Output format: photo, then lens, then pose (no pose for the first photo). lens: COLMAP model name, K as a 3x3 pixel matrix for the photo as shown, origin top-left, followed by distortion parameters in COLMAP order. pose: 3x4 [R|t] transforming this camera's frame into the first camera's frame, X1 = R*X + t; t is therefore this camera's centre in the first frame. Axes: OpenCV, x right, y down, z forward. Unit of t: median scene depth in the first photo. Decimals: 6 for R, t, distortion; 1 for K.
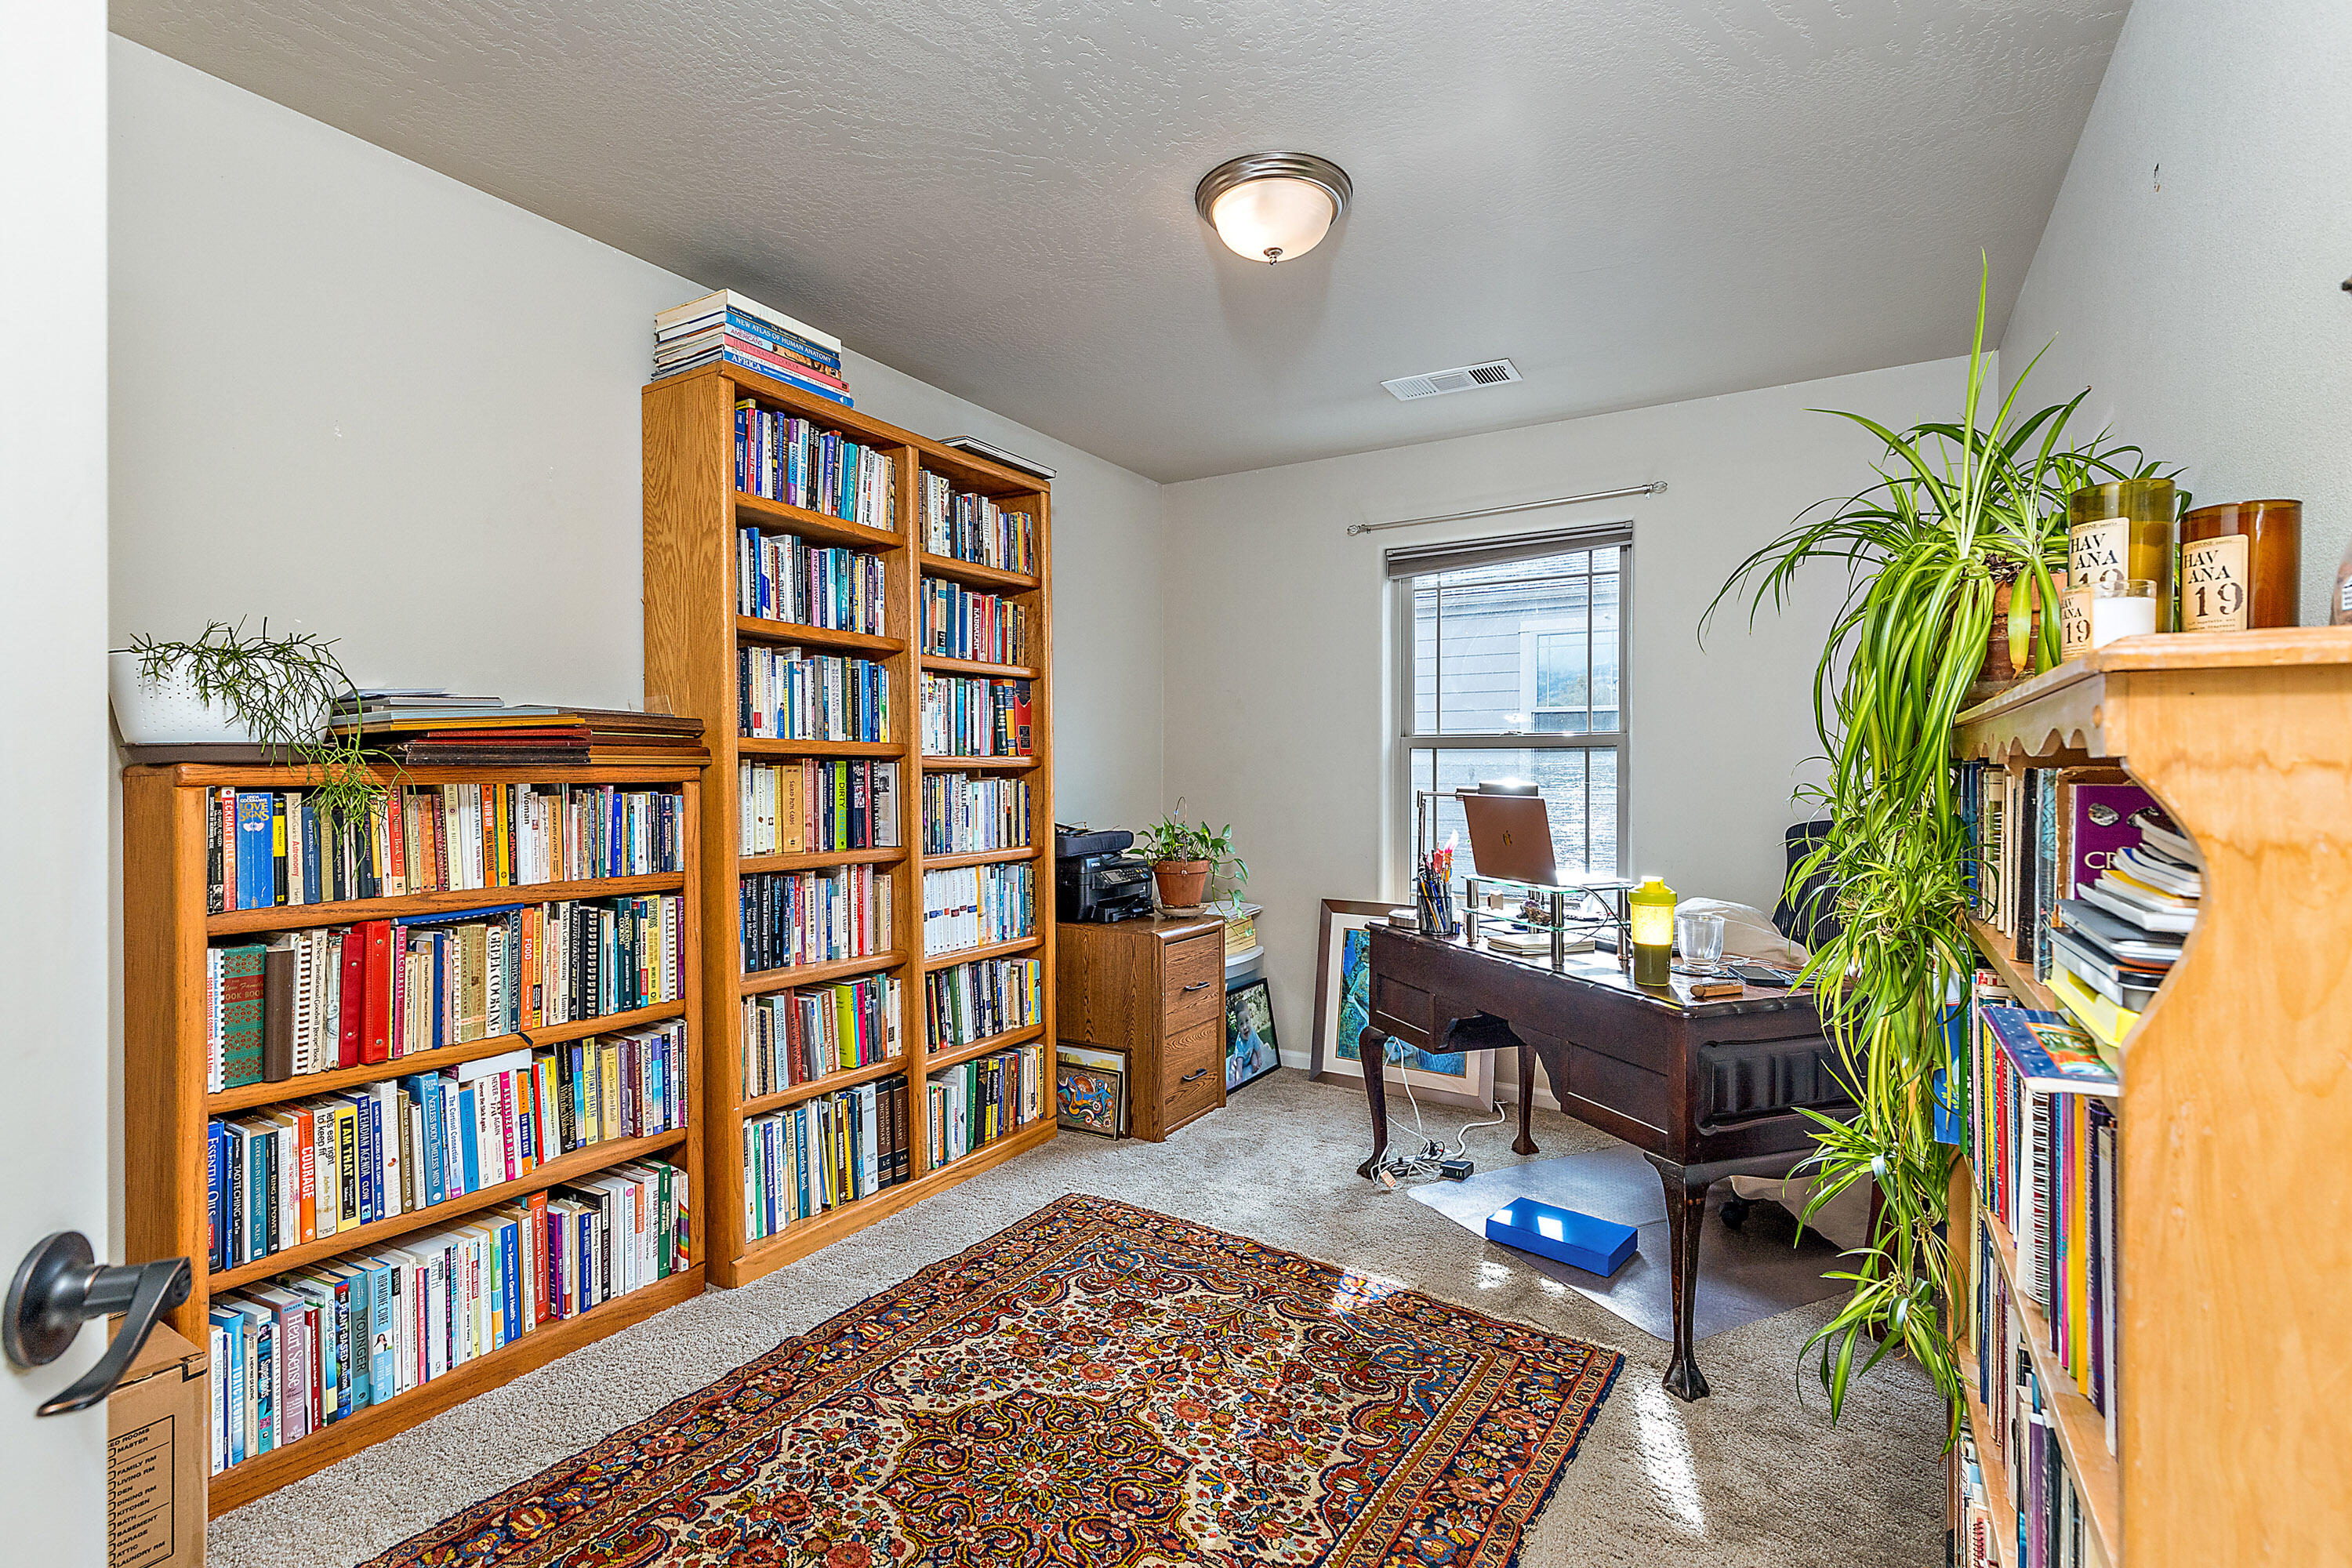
lens RADIAL K [[1075.7, 0, 1180.6], [0, 1075.7, 761.8], [0, 0, 1]] dist [0.003951, -0.000461]
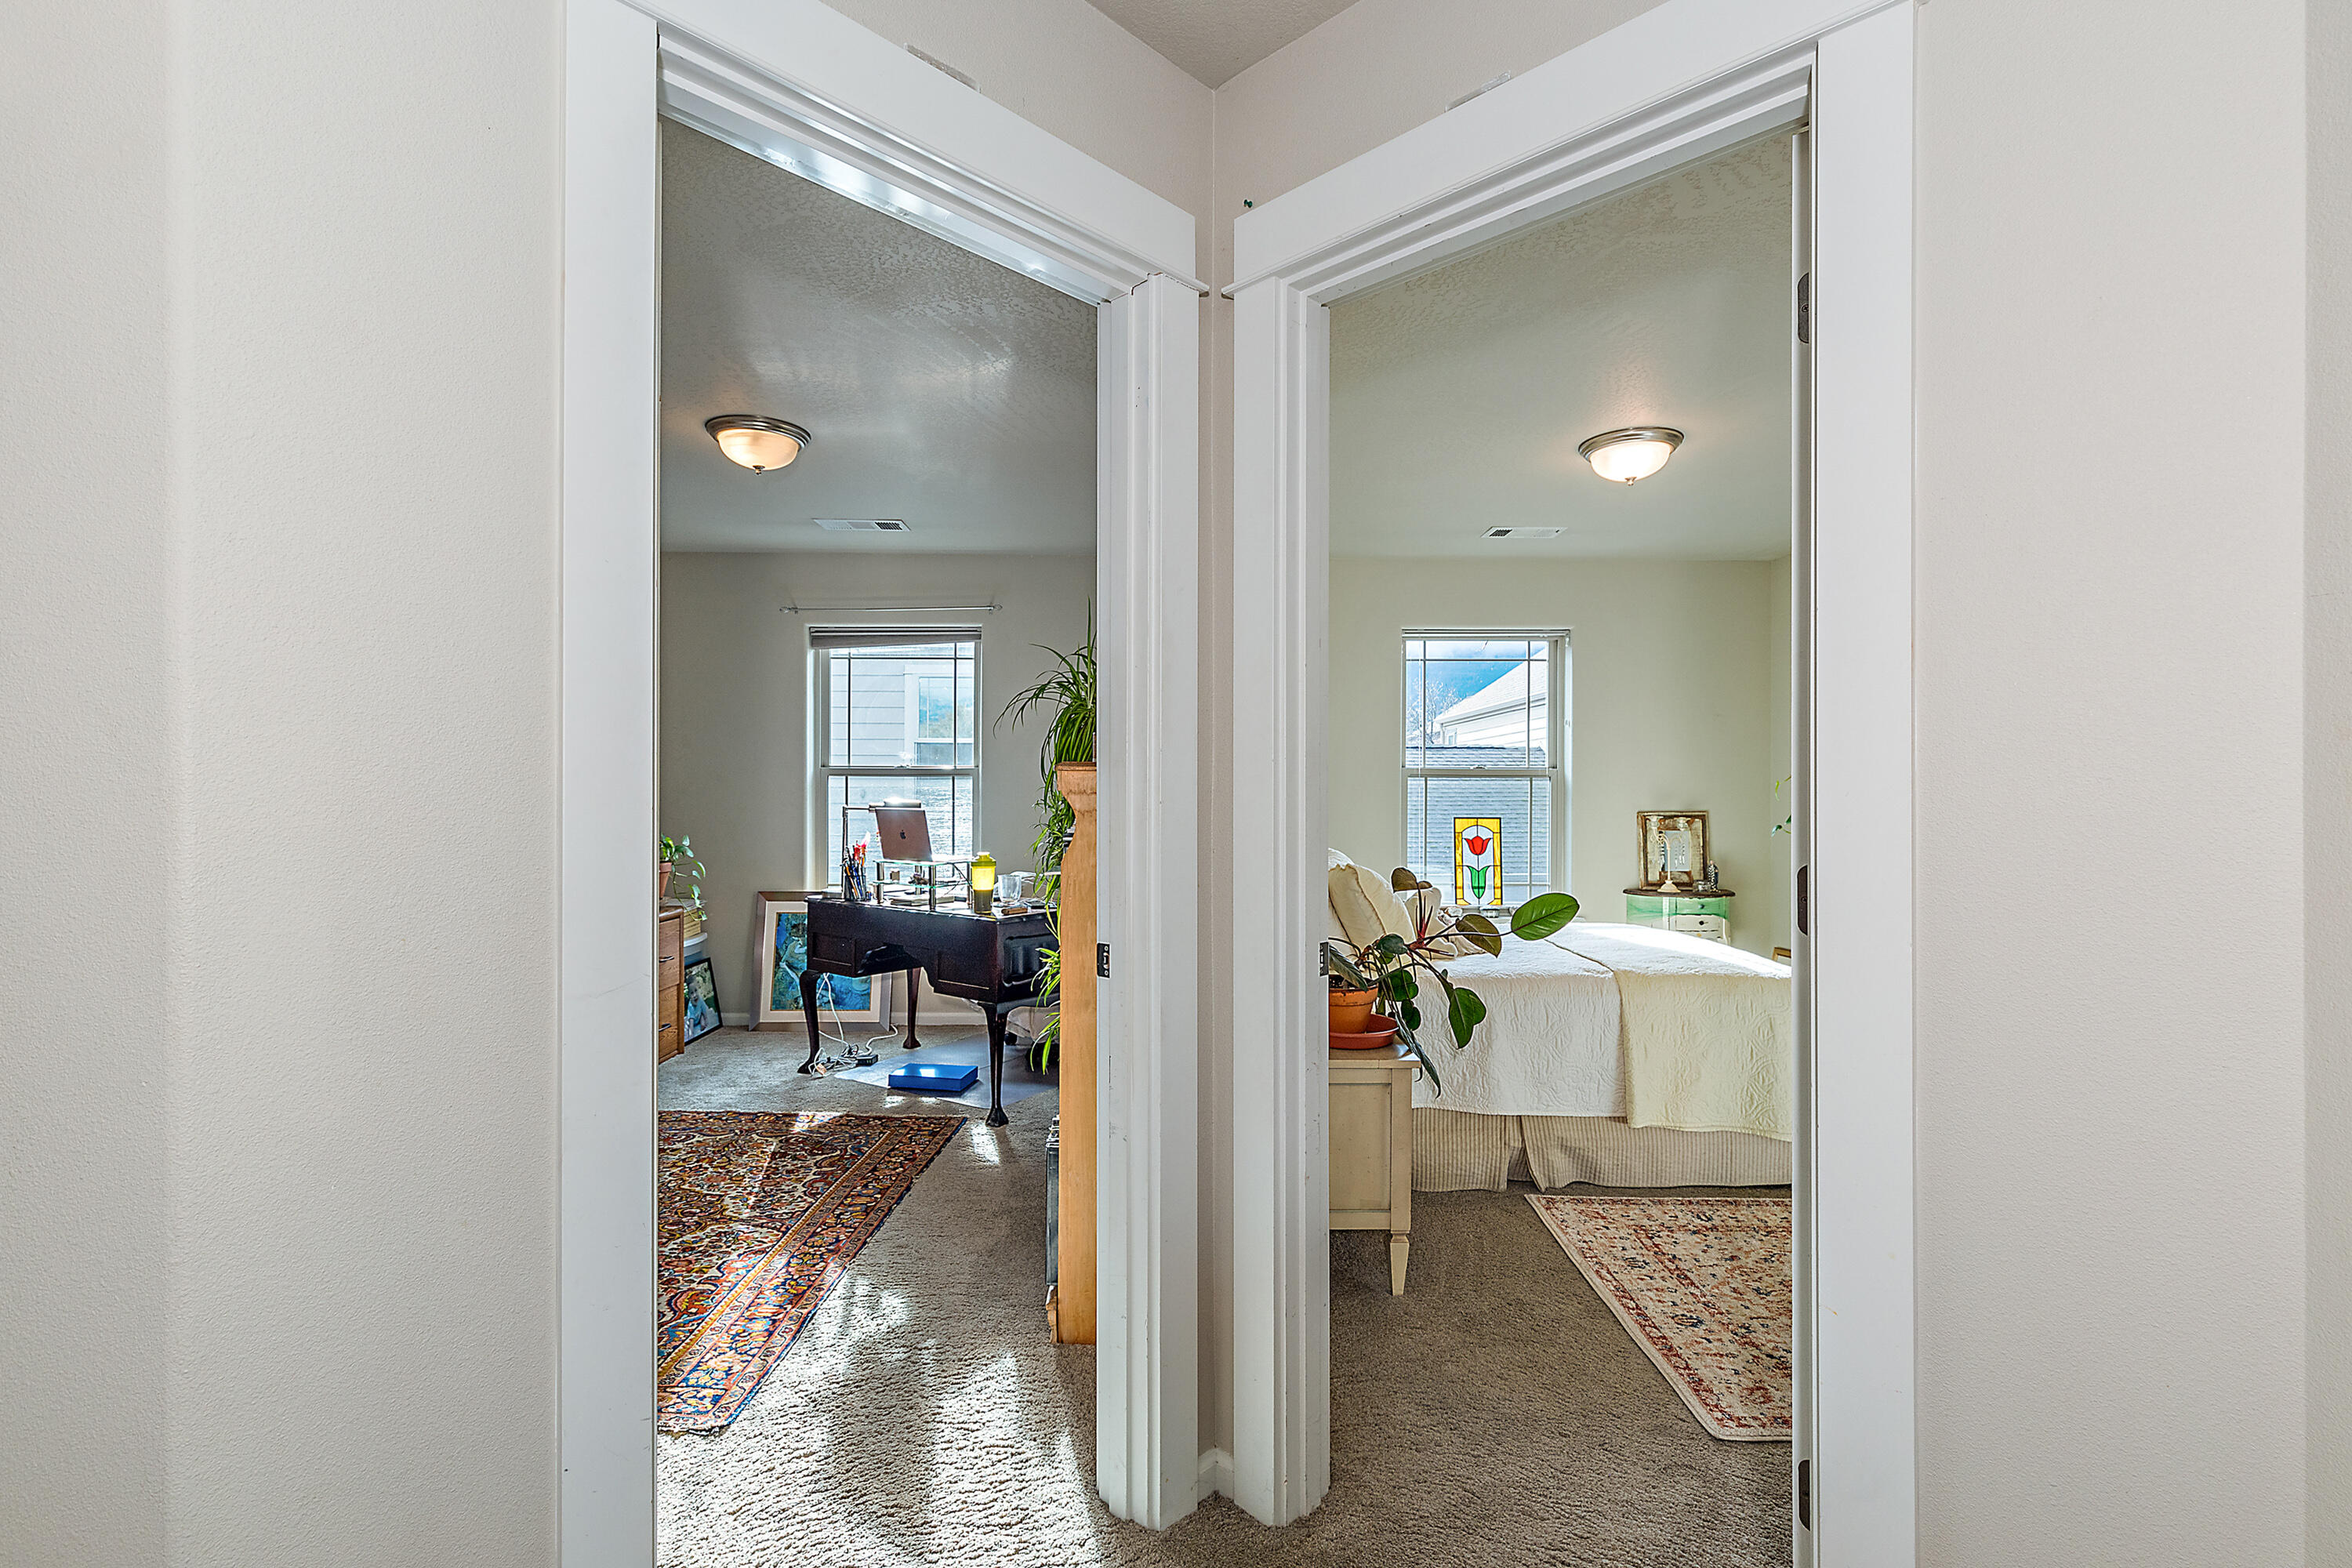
lens RADIAL K [[1083.7, 0, 1169.5], [0, 1083.7, 792.1], [0, 0, 1]] dist [0.013433, -0.000065]
pose [[0.853465, -0.000605, 0.521151, -0.198264], [-0.003377, 0.999972, 0.006692, -0.005286], [-0.521140, -0.007472, 0.853438, -0.584361]]
